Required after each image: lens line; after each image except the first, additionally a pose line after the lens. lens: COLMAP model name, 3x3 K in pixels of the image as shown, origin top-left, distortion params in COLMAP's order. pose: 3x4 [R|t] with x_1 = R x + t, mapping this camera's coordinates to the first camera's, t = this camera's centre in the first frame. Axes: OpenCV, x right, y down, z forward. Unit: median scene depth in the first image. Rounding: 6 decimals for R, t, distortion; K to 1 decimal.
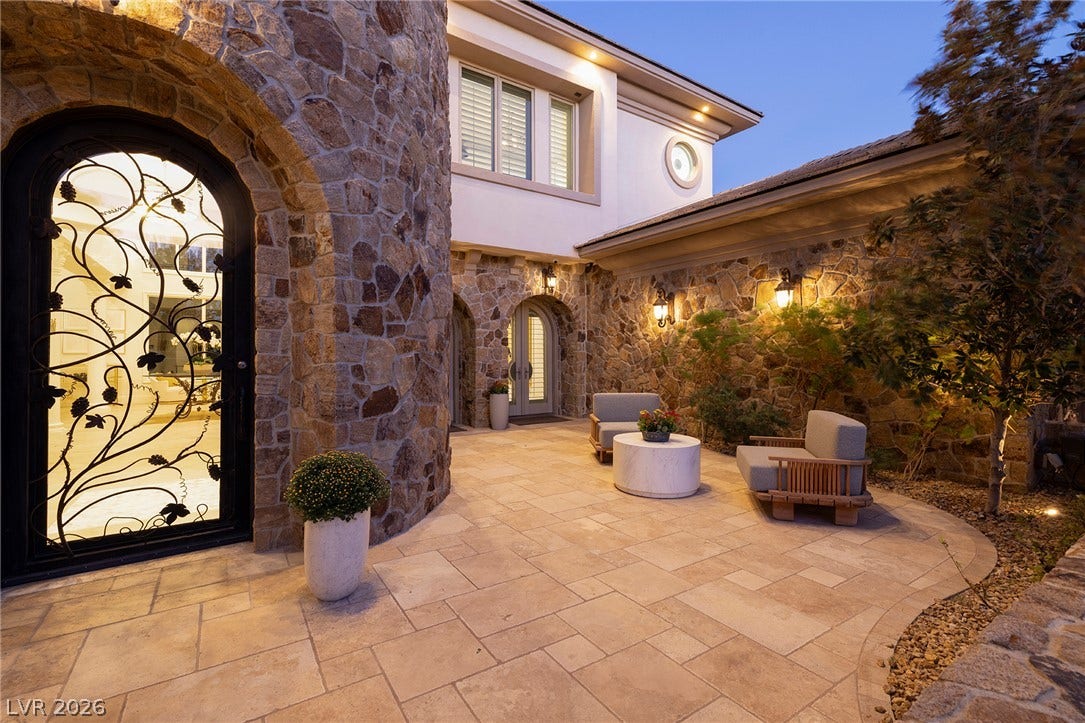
lens RADIAL K [[455.2, 0, 515.3], [0, 455.2, 356.0], [0, 0, 1]] dist [0.001158, 0.000103]
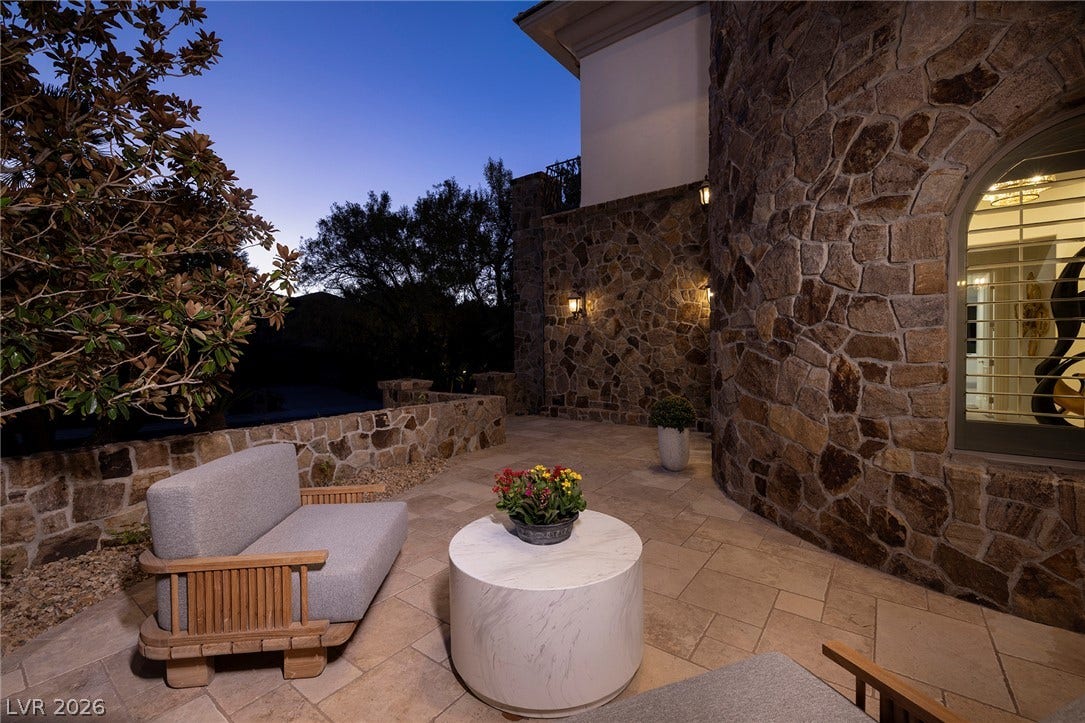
lens RADIAL K [[455.2, 0, 515.3], [0, 455.2, 356.0], [0, 0, 1]] dist [0.001158, 0.000103]
pose [[-0.941342, 0.011324, -0.337263, 0.630448], [0.005849, 0.999834, 0.017245, 0.003720], [0.337403, 0.014261, -0.941252, 1.835900]]
